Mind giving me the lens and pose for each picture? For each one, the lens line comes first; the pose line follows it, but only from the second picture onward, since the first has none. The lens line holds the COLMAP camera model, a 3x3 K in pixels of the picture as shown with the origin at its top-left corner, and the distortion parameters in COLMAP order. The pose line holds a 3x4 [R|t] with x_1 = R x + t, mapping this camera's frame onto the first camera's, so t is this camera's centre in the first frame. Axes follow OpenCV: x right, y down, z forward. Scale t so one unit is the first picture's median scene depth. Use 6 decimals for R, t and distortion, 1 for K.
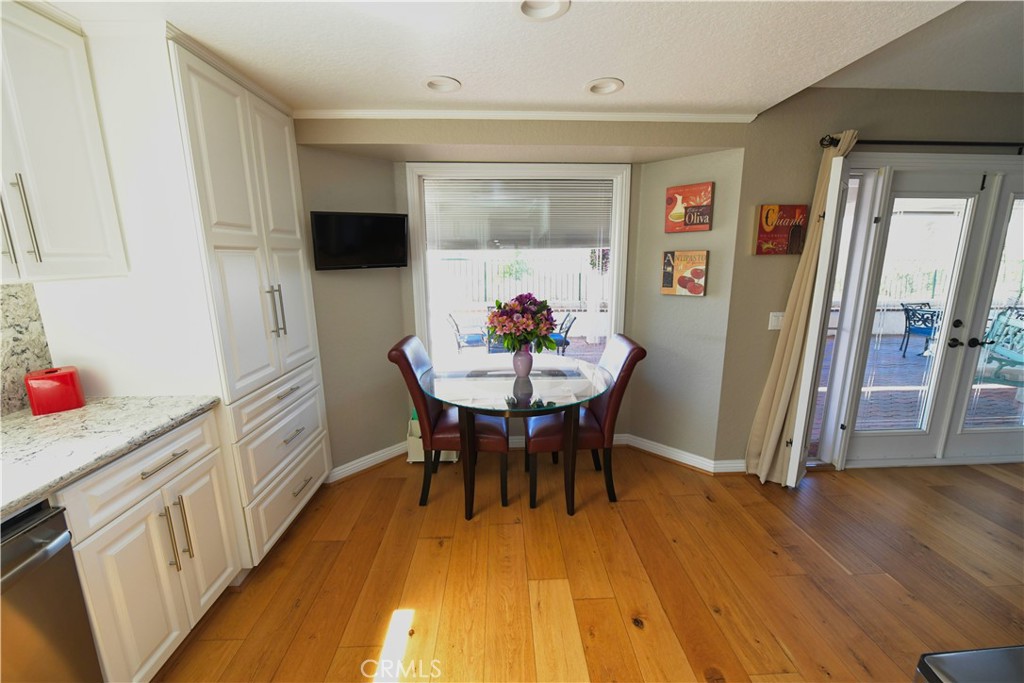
lens RADIAL K [[403.5, 0, 516.7], [0, 403.5, 341.6], [0, 0, 1]] dist [-0.012184, -0.000059]
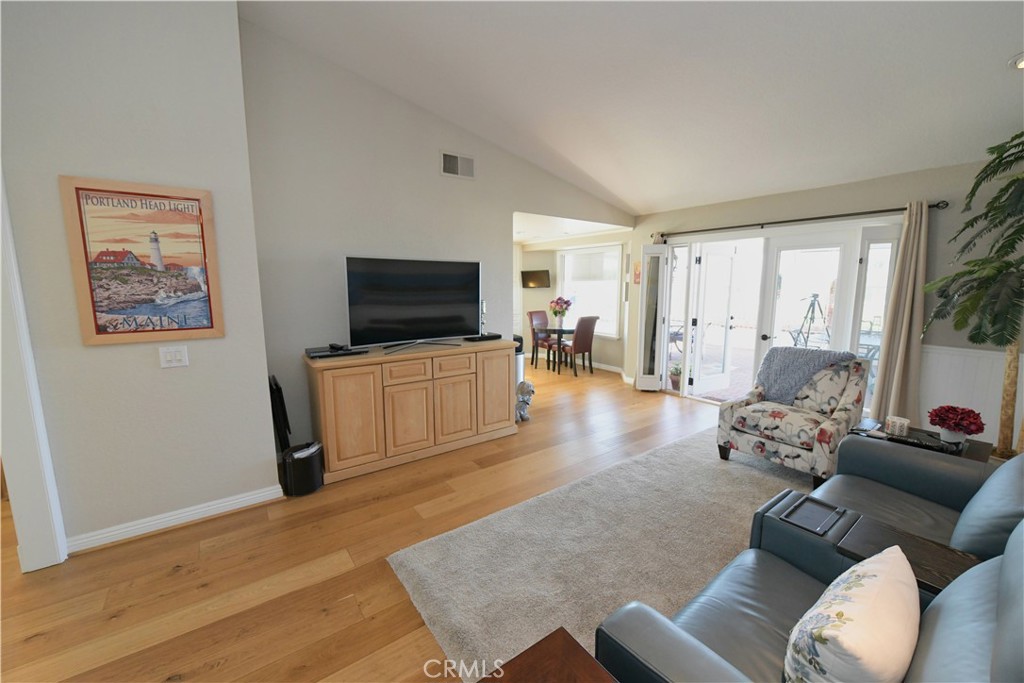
lens RADIAL K [[404.8, 0, 517.2], [0, 404.8, 342.3], [0, 0, 1]] dist [-0.011145, -0.000197]
pose [[0.558031, 0.119167, -0.821219, 2.322468], [-0.169519, 0.985136, 0.027762, 0.178993], [0.812321, 0.123720, 0.569937, -0.904959]]
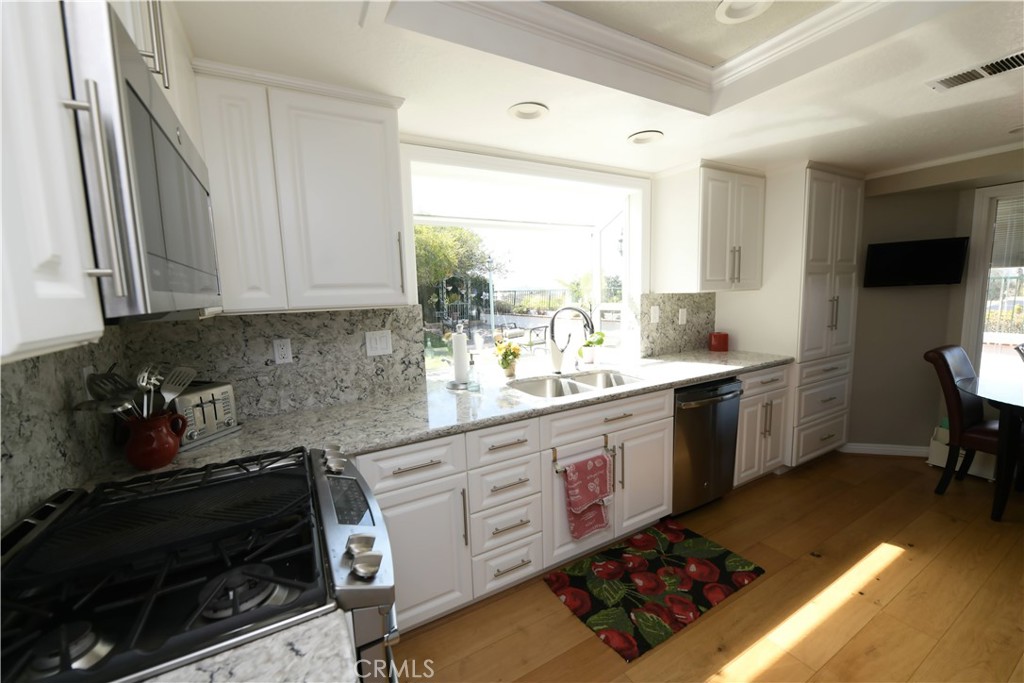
lens RADIAL K [[403.5, 0, 516.7], [0, 403.5, 341.6], [0, 0, 1]] dist [-0.012184, -0.000059]
pose [[0.452321, 0.101749, -0.886032, 0.181613], [-0.154144, 0.987439, 0.034704, 0.137361], [0.878434, 0.120880, 0.462323, -0.629123]]
